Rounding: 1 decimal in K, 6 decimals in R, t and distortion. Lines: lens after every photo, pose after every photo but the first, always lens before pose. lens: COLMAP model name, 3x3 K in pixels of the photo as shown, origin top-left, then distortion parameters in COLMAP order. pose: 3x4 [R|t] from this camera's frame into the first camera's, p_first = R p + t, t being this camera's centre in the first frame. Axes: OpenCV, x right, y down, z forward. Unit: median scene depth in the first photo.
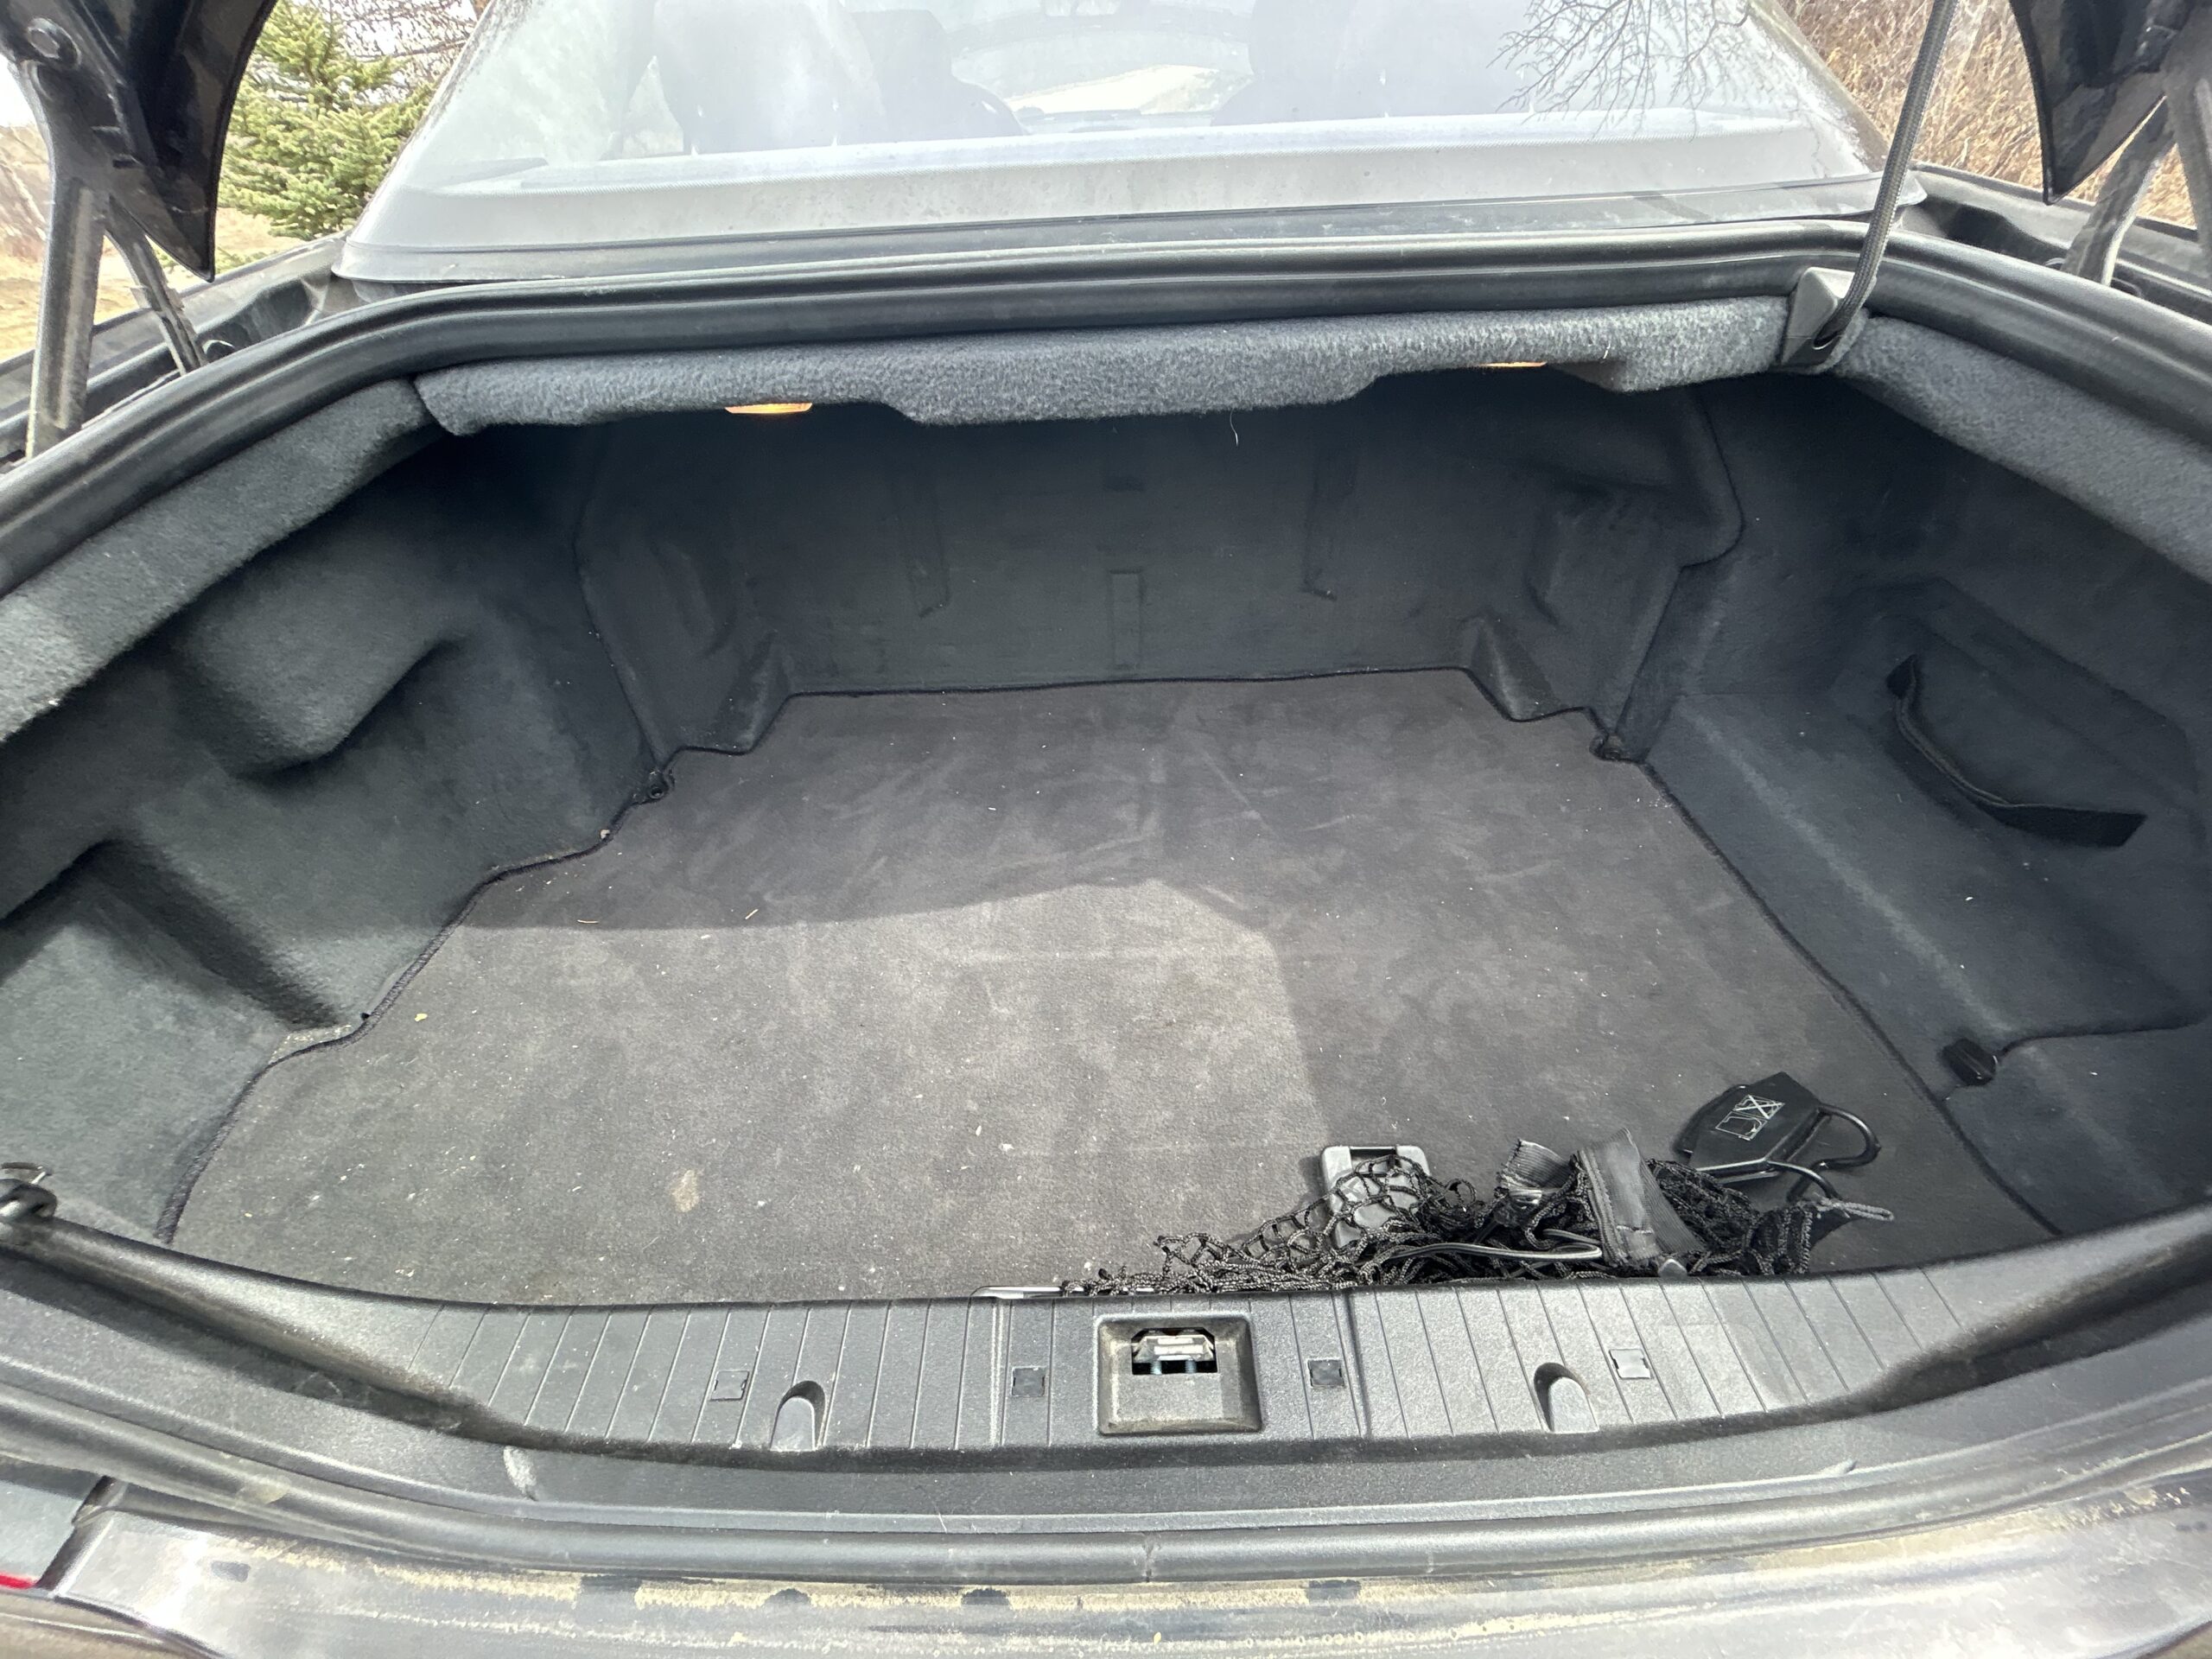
lens RADIAL K [[878.1, 0, 1106.6], [0, 878.1, 823.4], [0, 0, 1]] dist [-0.003427, 0.000457]
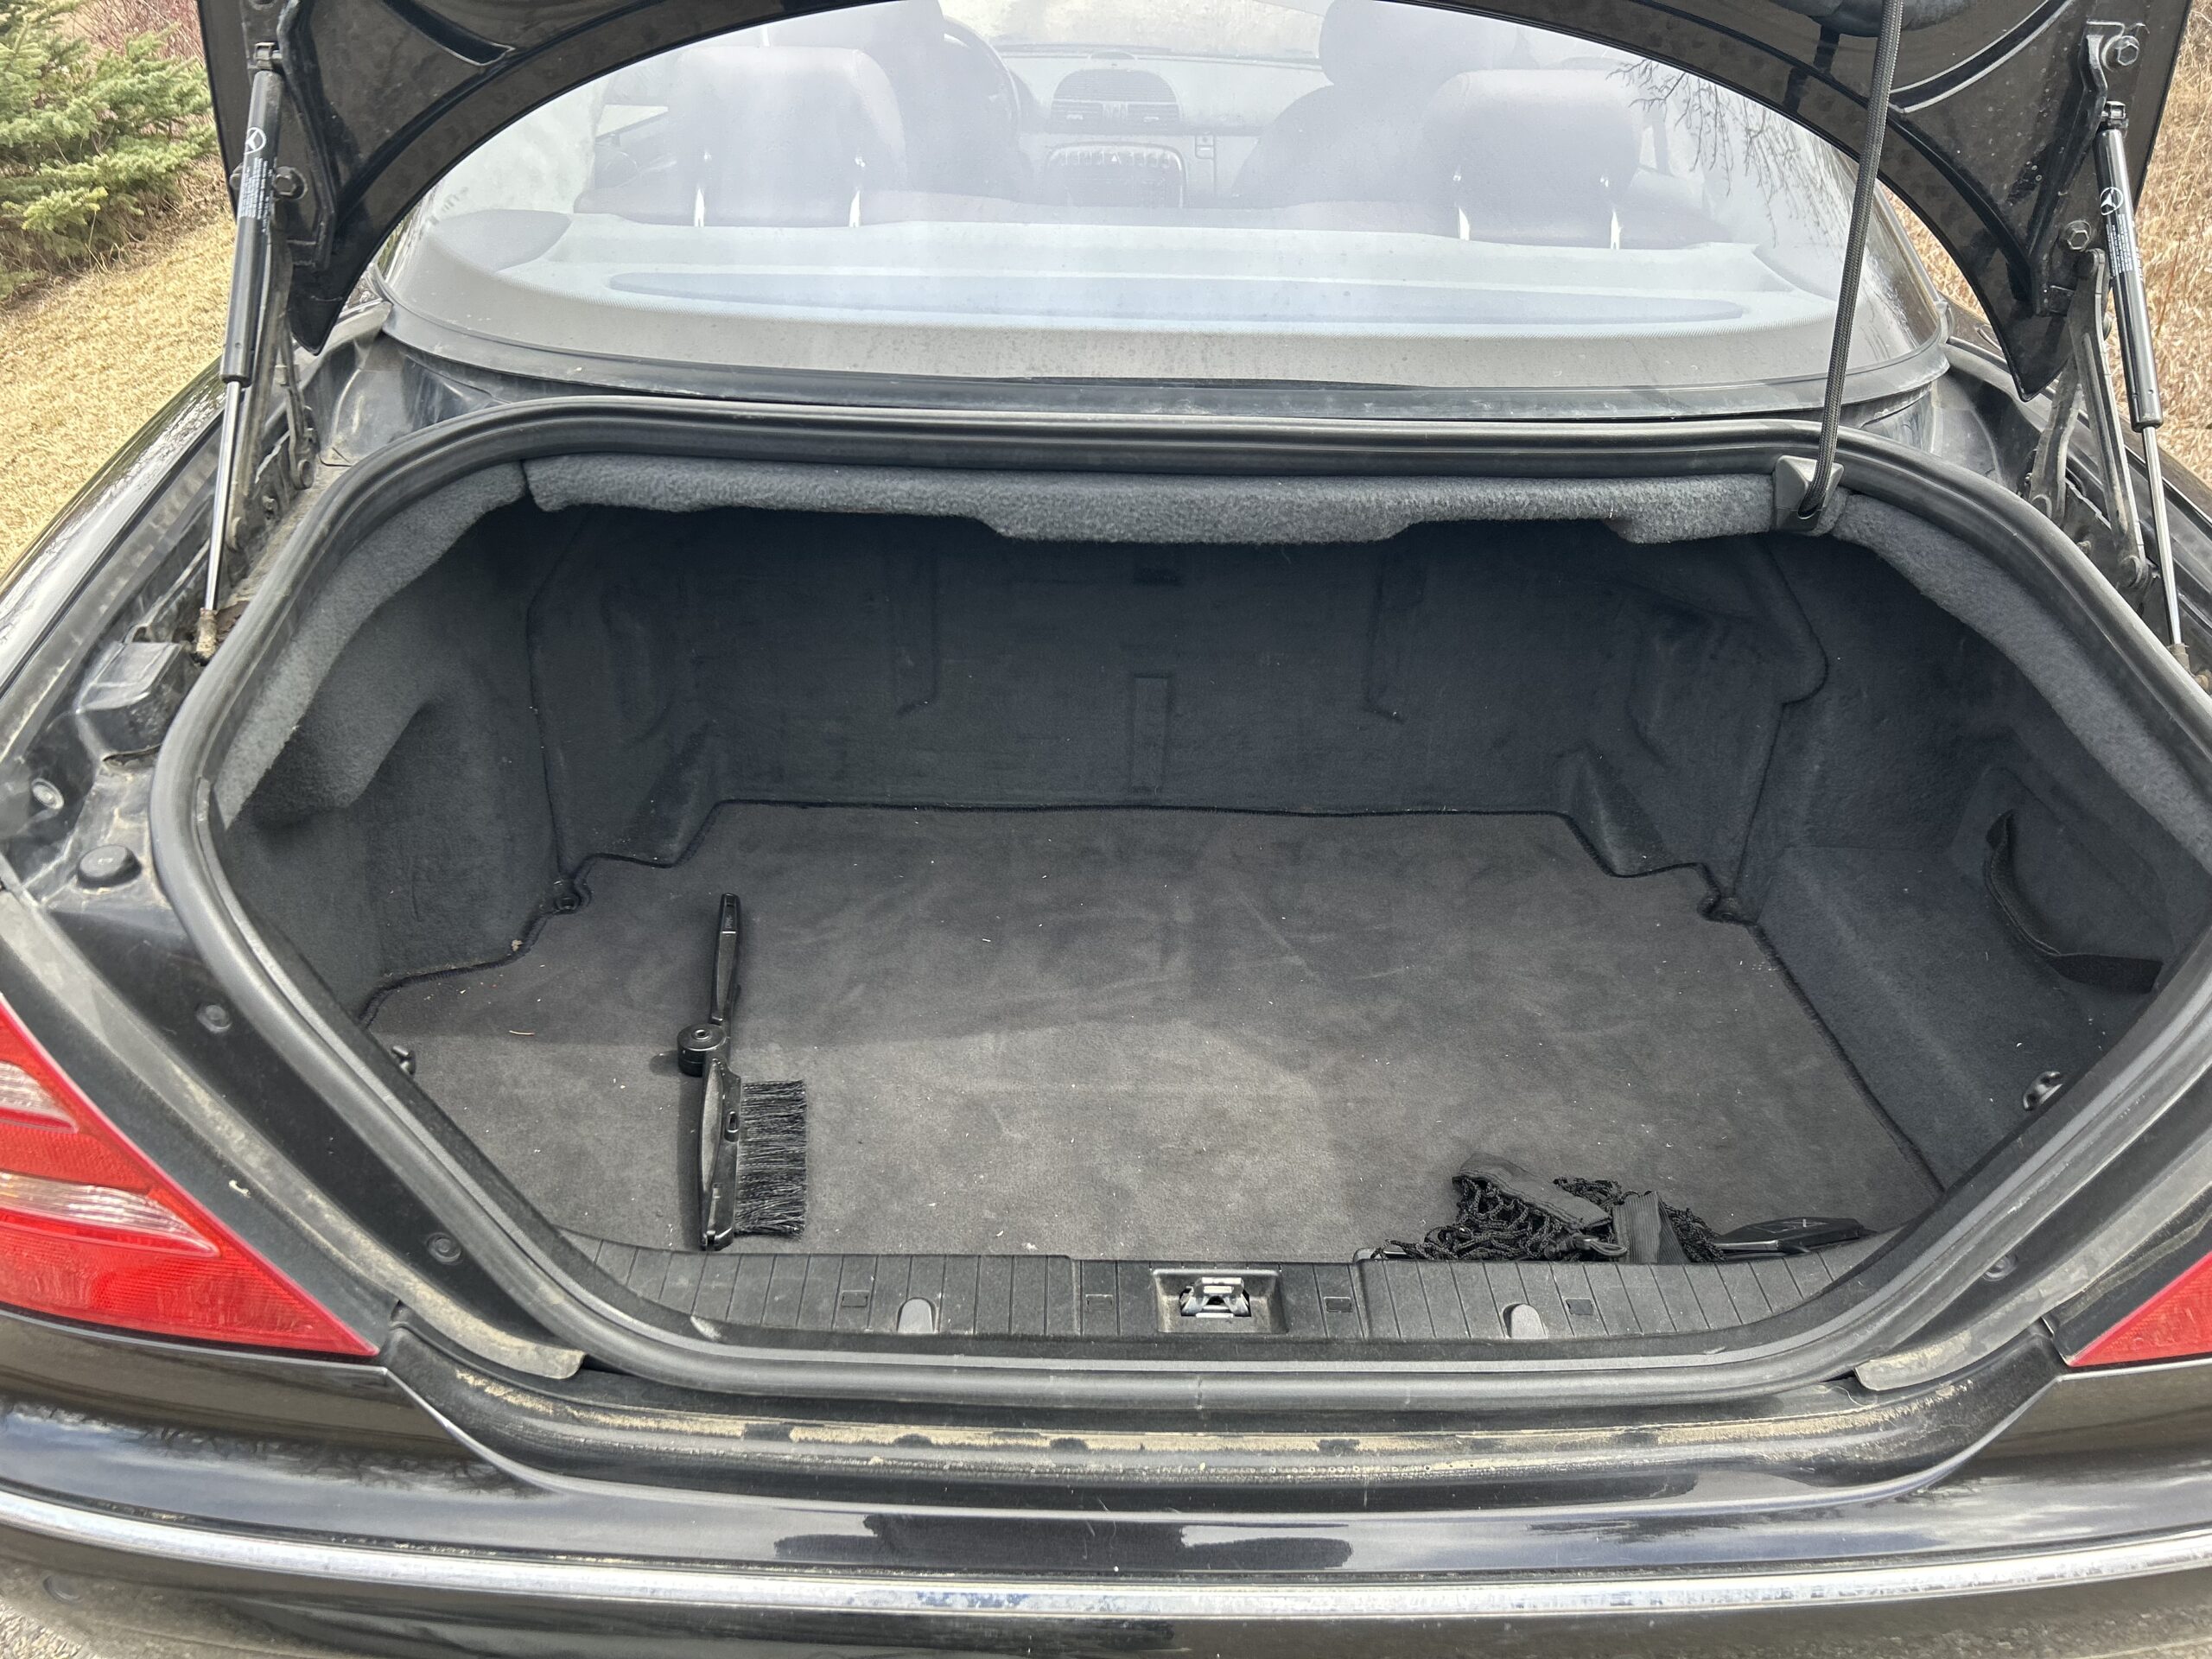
lens RADIAL K [[1683.7, 0, 1099.2], [0, 1683.7, 833.9], [0, 0, 1]] dist [0.049842, -0.054765]
pose [[0.997920, 0.053650, 0.035754, -0.101816], [-0.046164, 0.981723, -0.184630, 0.206886], [-0.045006, 0.182595, 0.982158, -0.705914]]
